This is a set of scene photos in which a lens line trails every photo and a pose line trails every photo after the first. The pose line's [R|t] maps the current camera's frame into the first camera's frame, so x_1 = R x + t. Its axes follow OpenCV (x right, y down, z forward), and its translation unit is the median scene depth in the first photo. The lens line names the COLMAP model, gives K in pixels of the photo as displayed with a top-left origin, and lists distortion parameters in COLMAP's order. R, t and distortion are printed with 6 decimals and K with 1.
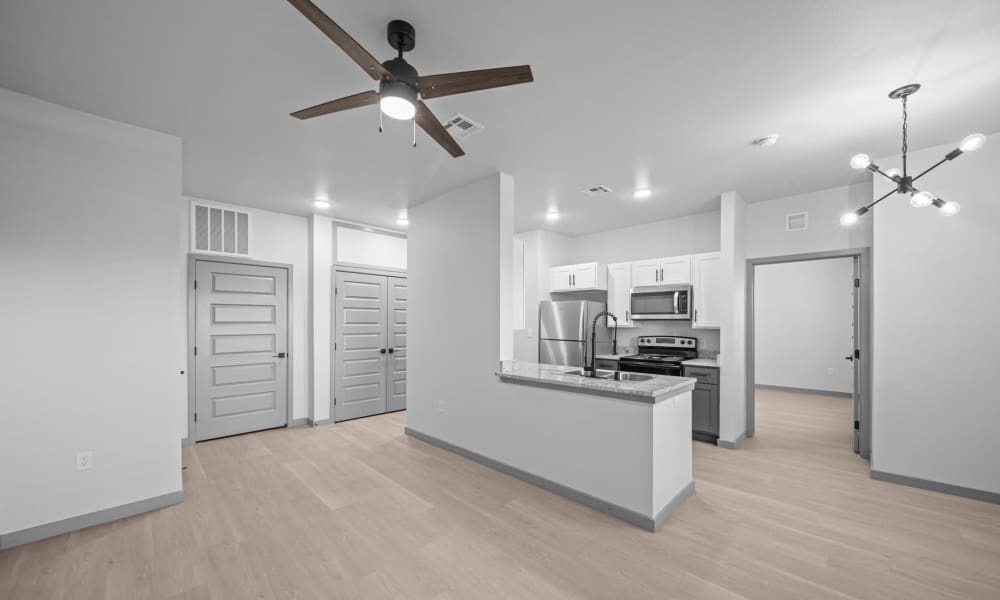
lens RADIAL K [[354.5, 0, 495.2], [0, 354.5, 323.3], [0, 0, 1]] dist [-0.004134, -0.000250]
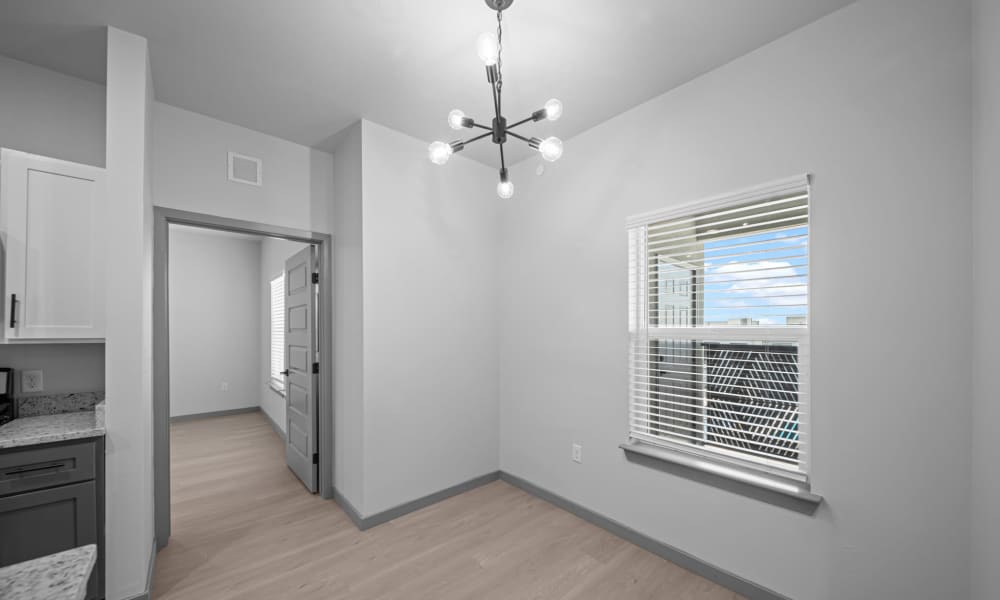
lens RADIAL K [[354.5, 0, 502.2], [0, 354.5, 329.7], [0, 0, 1]] dist [-0.004134, -0.000250]
pose [[0.053609, -0.003277, 0.998557, 0.201759], [0.004789, 0.999984, 0.003024, 0.000375], [-0.998551, 0.004620, 0.053623, 0.420500]]
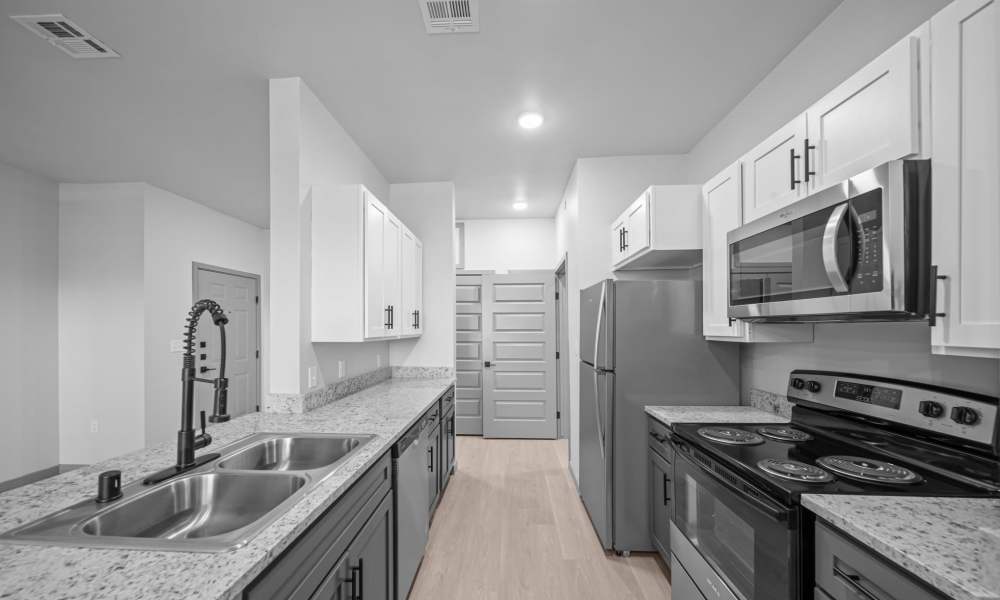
lens RADIAL K [[368.7, 0, 486.8], [0, 368.7, 325.0], [0, 0, 1]] dist [0.000427, 0.000185]
pose [[0.674934, -0.011286, -0.737792, 0.506658], [-0.002830, 0.999836, -0.017883, 0.001660], [0.737873, 0.014158, 0.674792, 0.599589]]
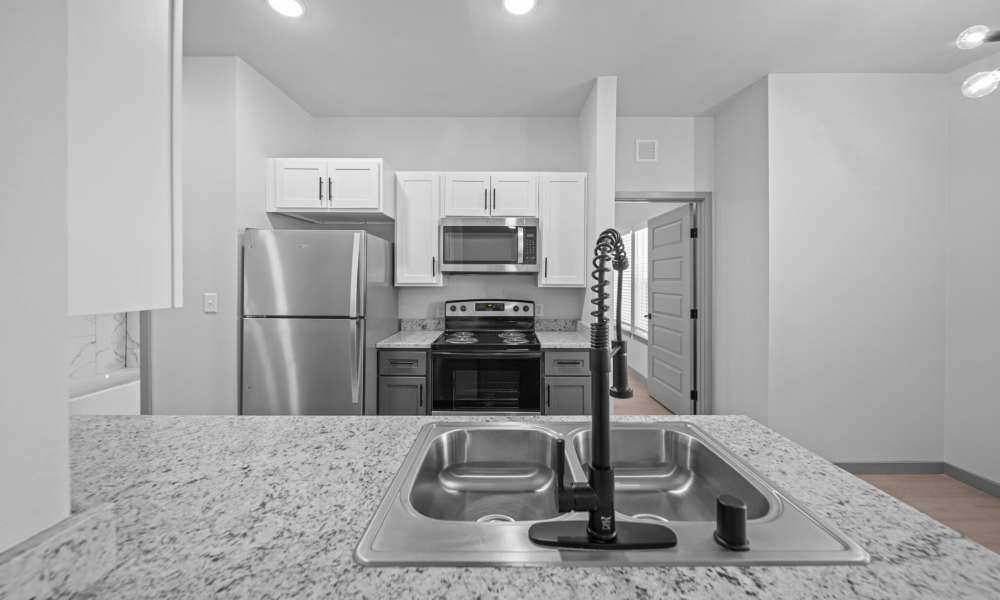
lens RADIAL K [[354.5, 0, 505.5], [0, 354.5, 280.5], [0, 0, 1]] dist [-0.004134, -0.000250]
pose [[0.707528, -0.003150, 0.706679, 0.057384], [0.001011, 0.999994, 0.003445, 0.000419], [-0.706685, -0.001723, 0.707526, 0.549609]]
